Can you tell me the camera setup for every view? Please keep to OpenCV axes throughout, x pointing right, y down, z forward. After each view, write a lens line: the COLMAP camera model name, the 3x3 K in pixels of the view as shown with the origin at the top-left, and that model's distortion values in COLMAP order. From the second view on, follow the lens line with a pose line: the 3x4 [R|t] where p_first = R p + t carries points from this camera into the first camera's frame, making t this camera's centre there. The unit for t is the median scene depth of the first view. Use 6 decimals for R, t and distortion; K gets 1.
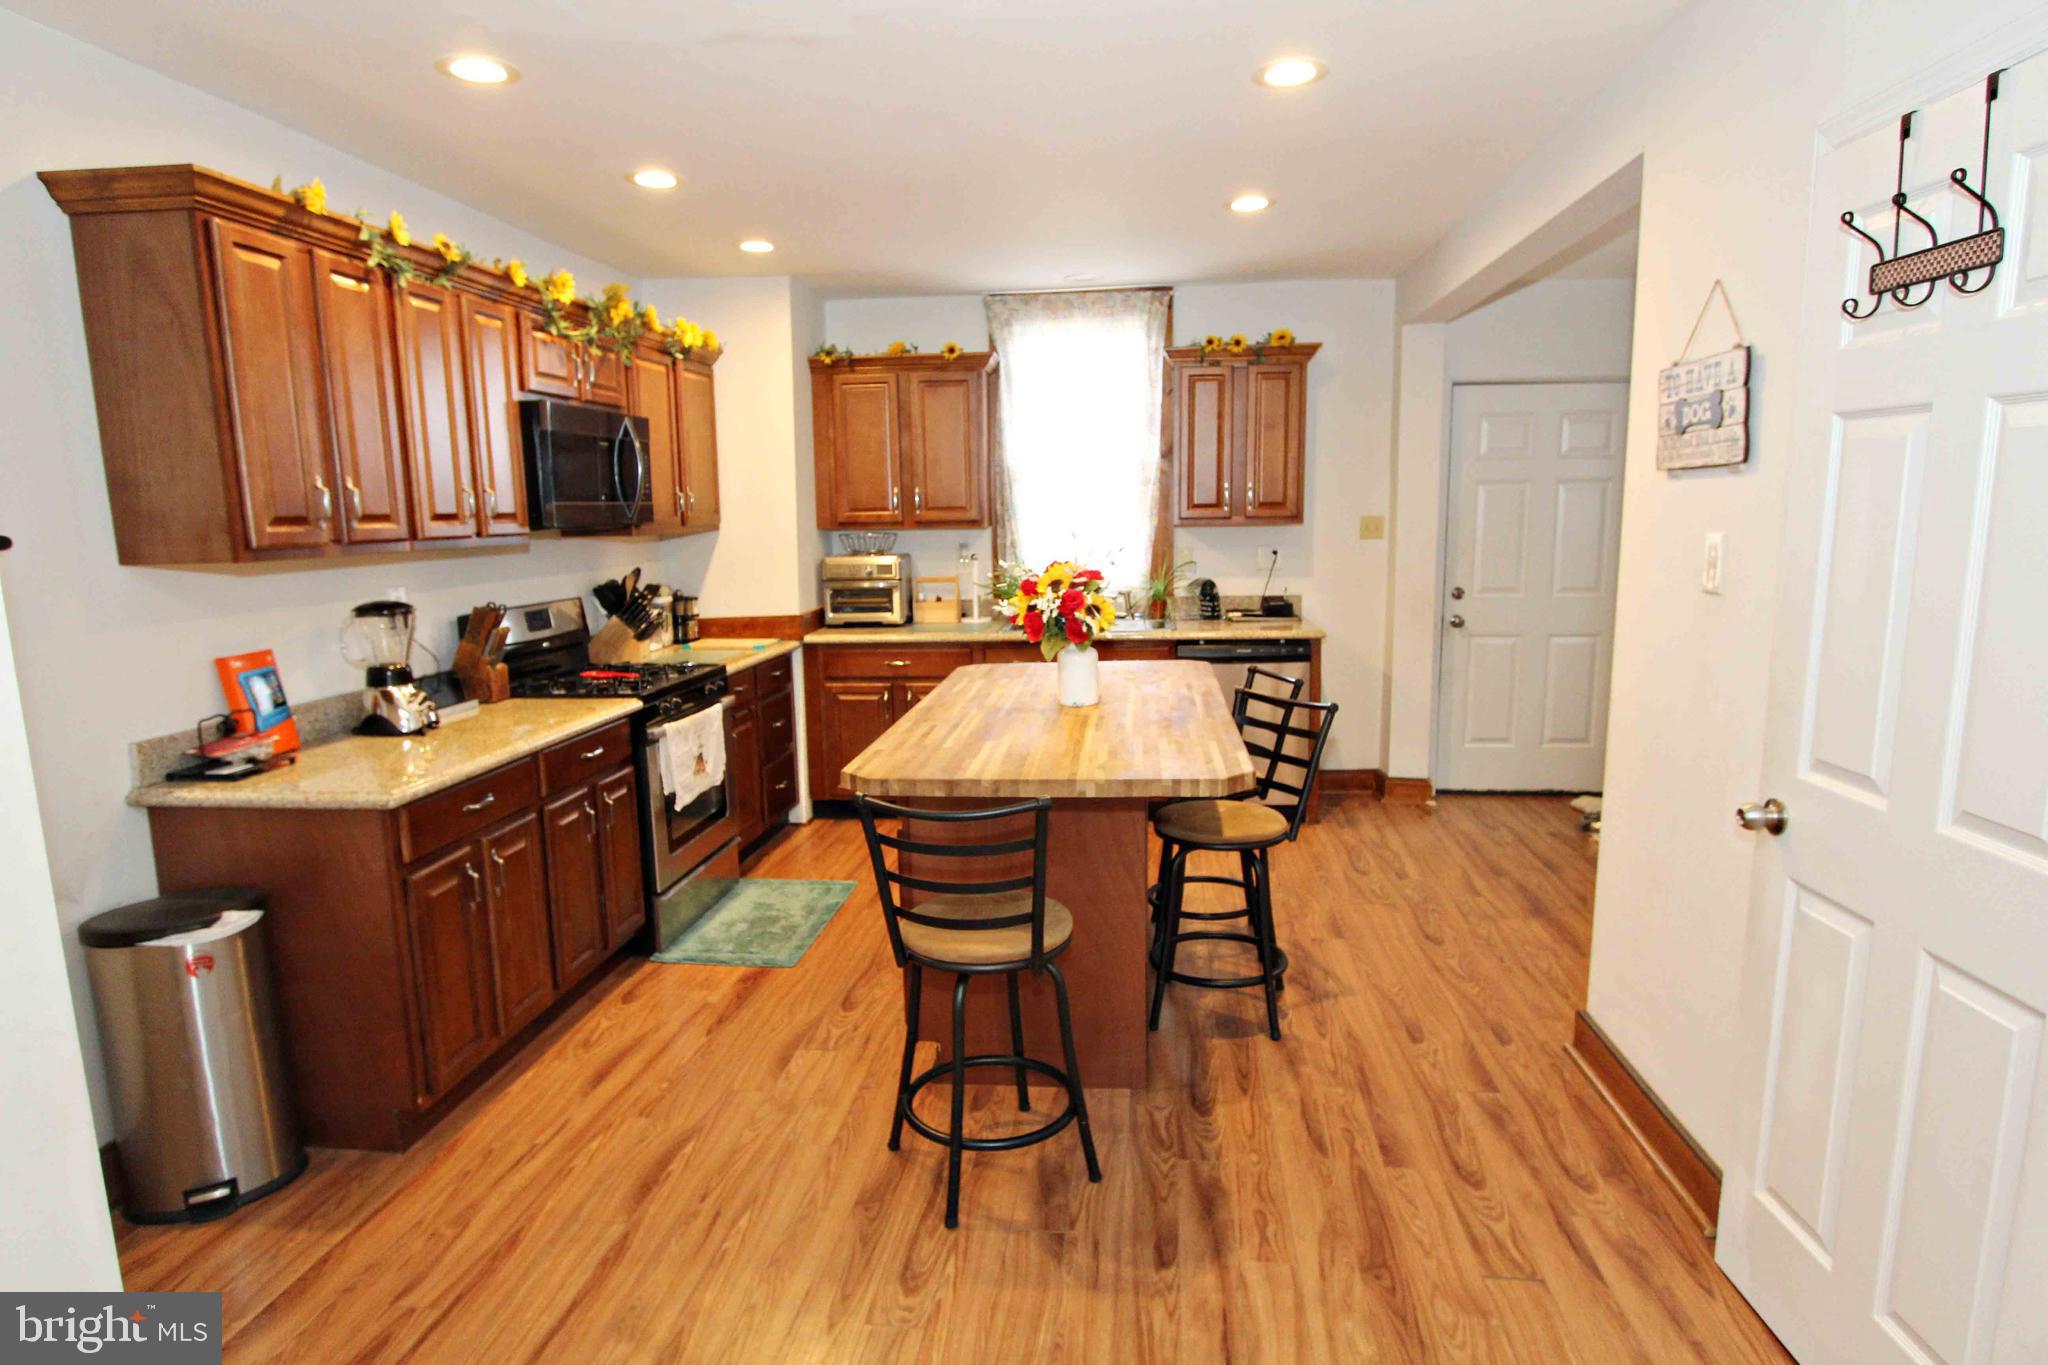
lens RADIAL K [[1157.4, 0, 1024.0], [0, 1157.4, 682.5], [0, 0, 1]] dist [0.001400, 0.002246]
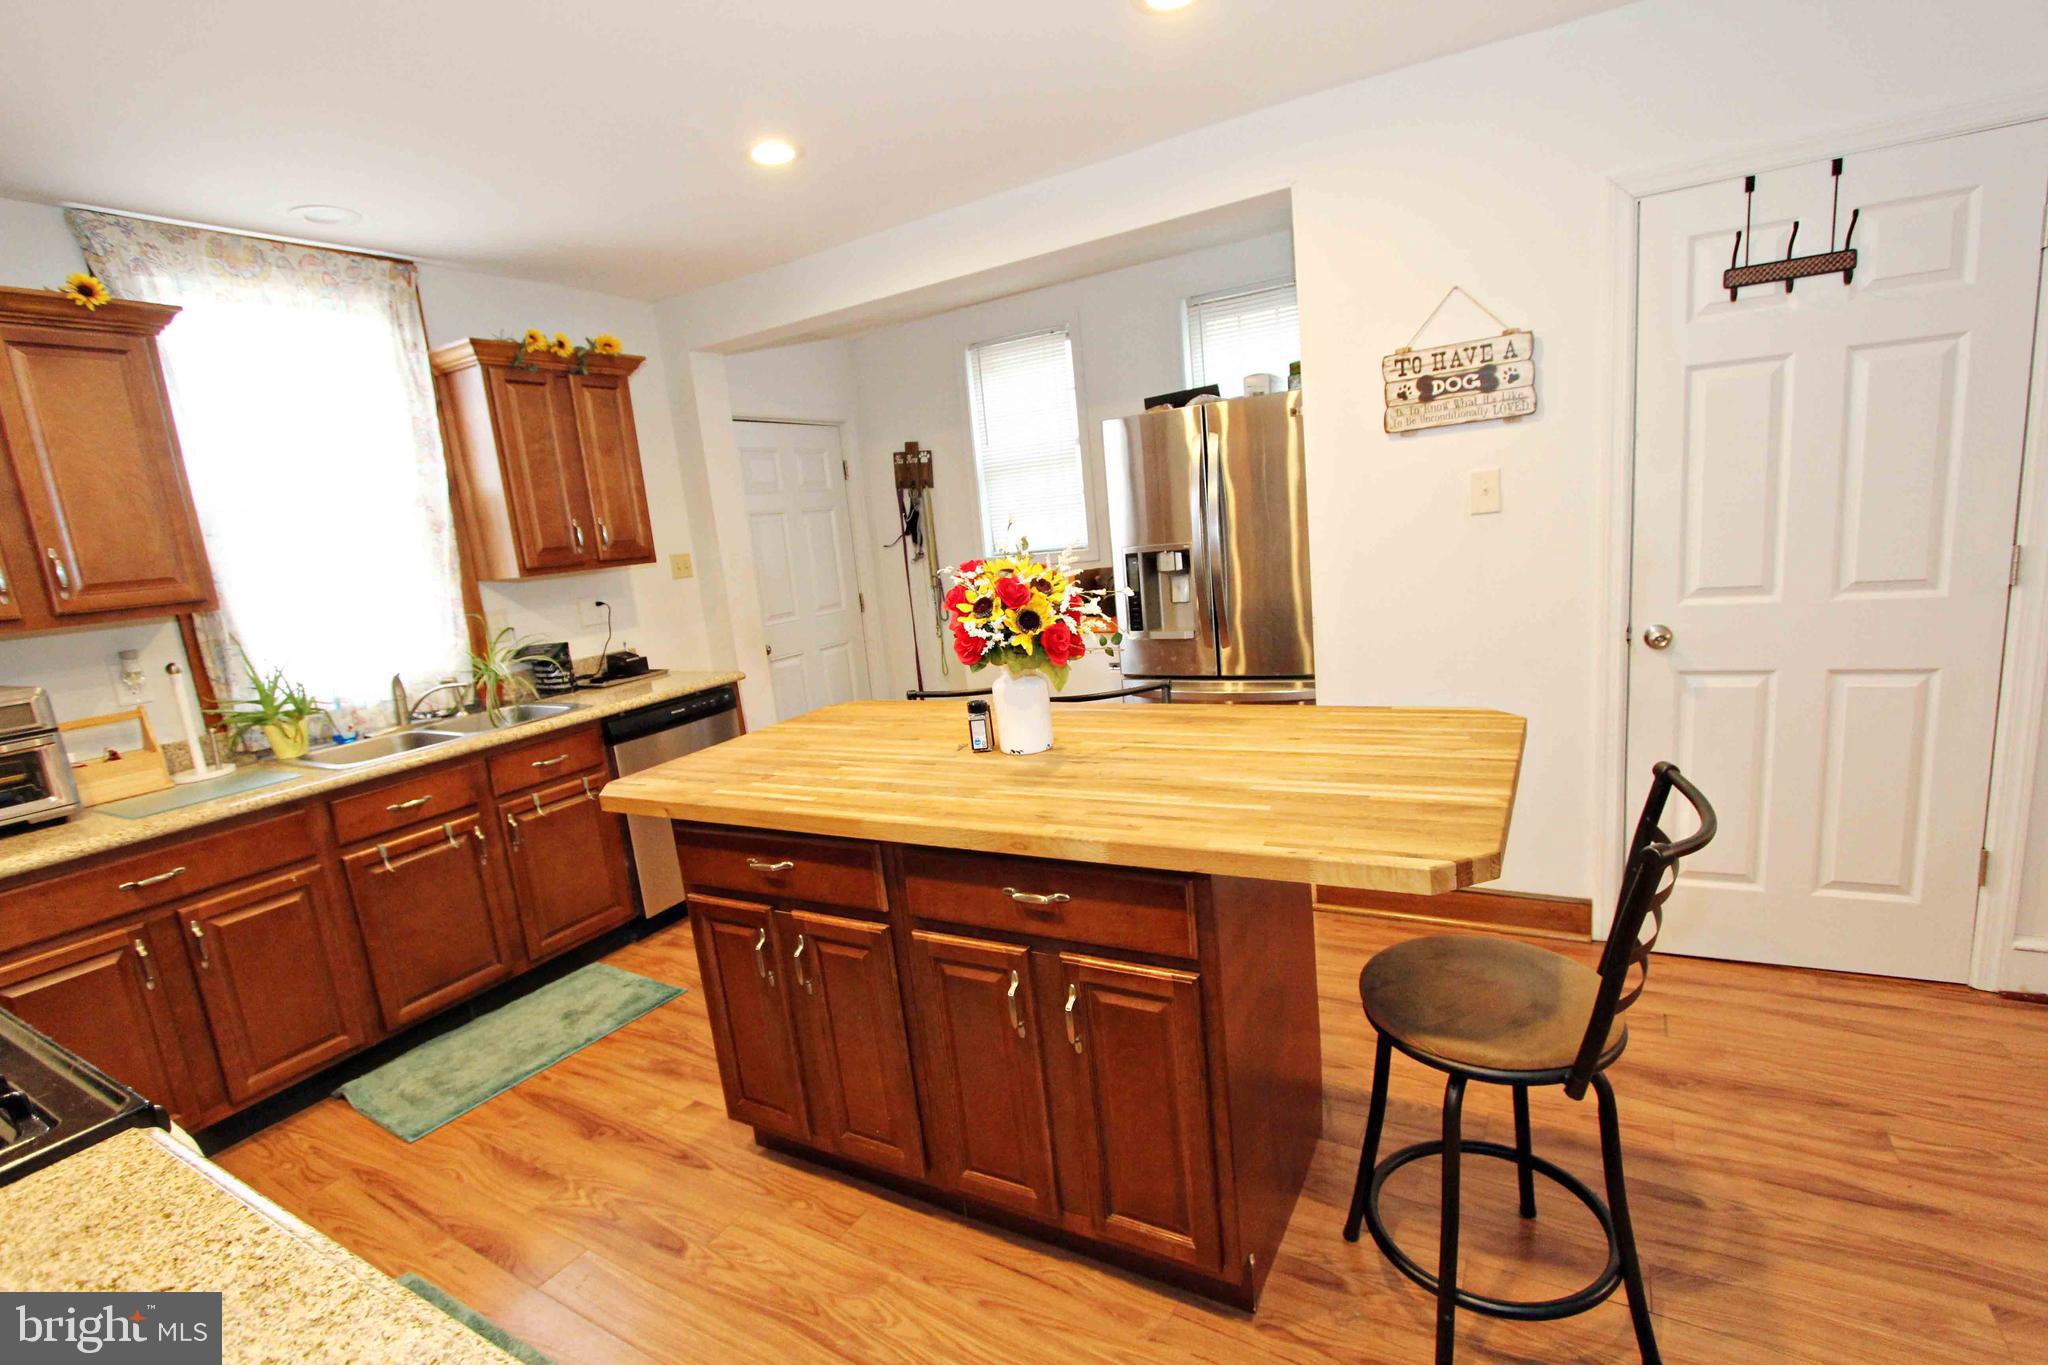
lens RADIAL K [[940.1, 0, 1021.7], [0, 940.1, 702.8], [0, 0, 1]] dist [-0.013622, 0.000699]
pose [[0.406558, -0.199708, 0.891531, -0.377859], [0.232818, 0.966248, 0.110275, -0.059110], [-0.883463, 0.162731, 0.439332, 0.561990]]
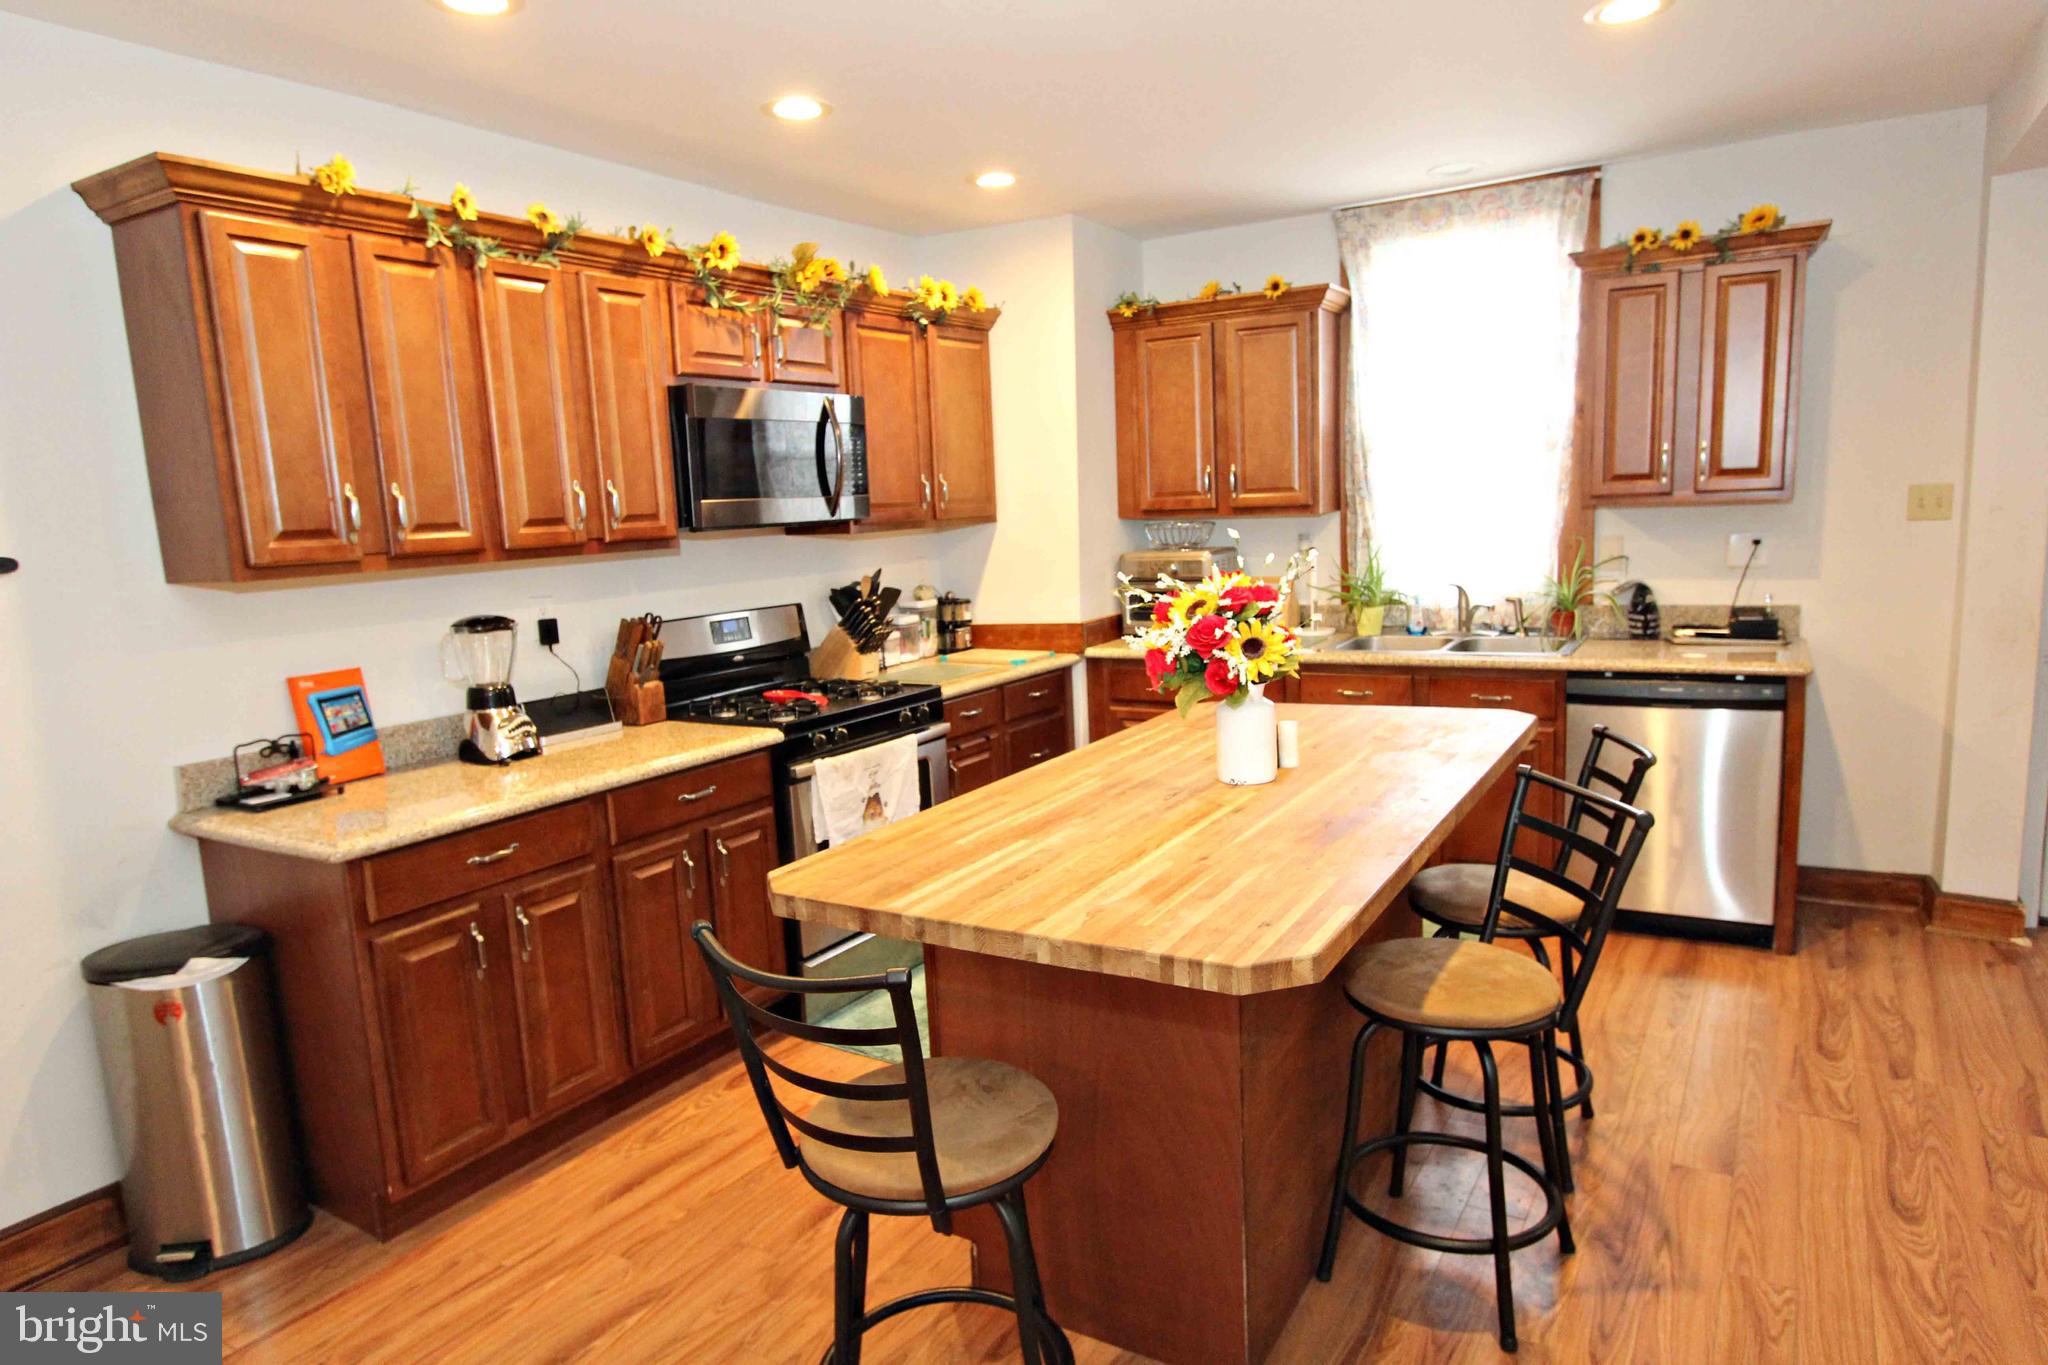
lens RADIAL K [[1239.3, 0, 1018.3], [0, 1239.3, 690.4], [0, 0, 1]] dist [-0.020217, 0.019449]
pose [[0.904277, 0.042005, -0.424876, 0.177908], [-0.035572, 0.999101, 0.023066, -0.035208], [0.425463, -0.005744, 0.904958, 0.213033]]
